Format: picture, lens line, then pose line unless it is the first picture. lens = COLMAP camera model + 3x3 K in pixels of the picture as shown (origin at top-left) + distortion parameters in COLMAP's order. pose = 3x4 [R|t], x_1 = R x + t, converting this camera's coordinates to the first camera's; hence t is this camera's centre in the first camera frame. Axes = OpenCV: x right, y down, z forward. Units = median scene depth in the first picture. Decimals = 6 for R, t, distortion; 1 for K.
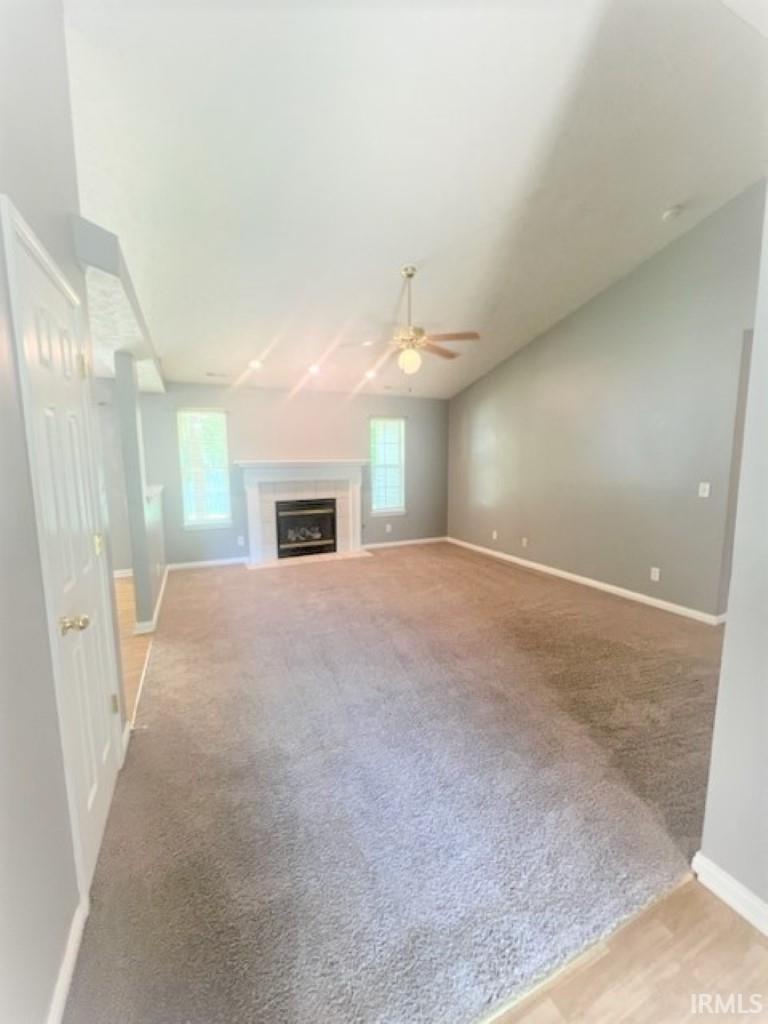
lens RADIAL K [[409.8, 0, 389.5], [0, 409.8, 511.8], [0, 0, 1]] dist [-0.001959, -0.000095]
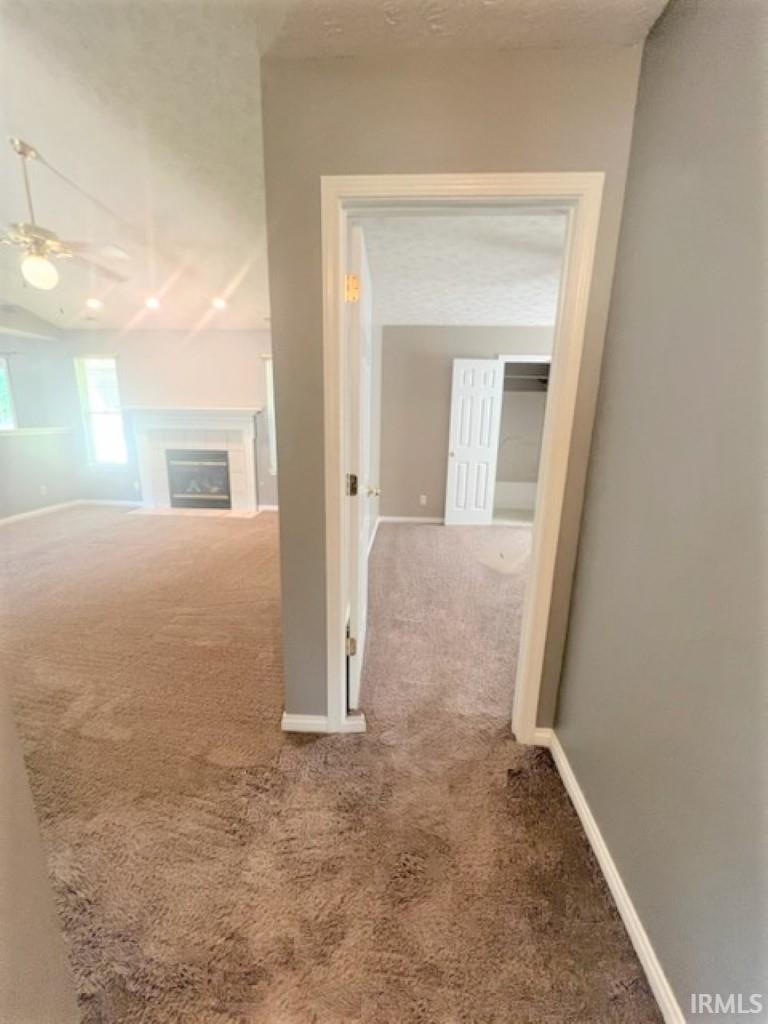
lens RADIAL K [[409.8, 0, 382.3], [0, 409.8, 509.2], [0, 0, 1]] dist [-0.001959, -0.000095]
pose [[0.871658, 0.132555, -0.471849, 0.908608], [-0.082681, 0.988704, 0.125014, -0.068332], [0.483090, -0.069956, 0.872771, 0.531581]]
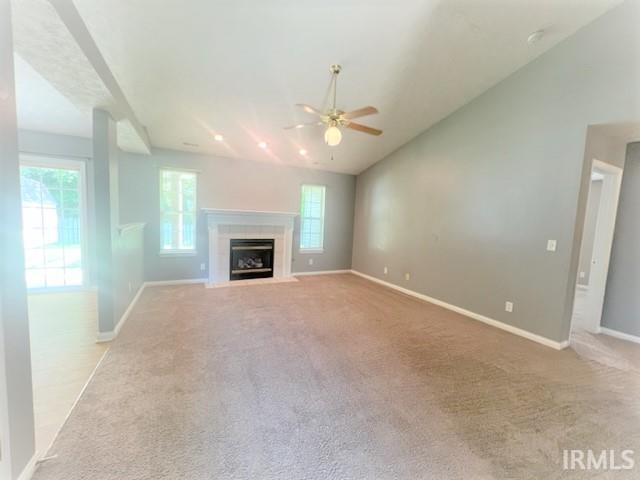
lens RADIAL K [[256.1, 0, 320.8], [0, 256.1, 240.1], [0, 0, 1]] dist [-0.001959, -0.000095]
pose [[0.998351, 0.048342, 0.030972, 0.000349], [-0.047090, 0.998091, -0.039970, -0.002161], [-0.032845, 0.038446, 0.998721, 0.175255]]
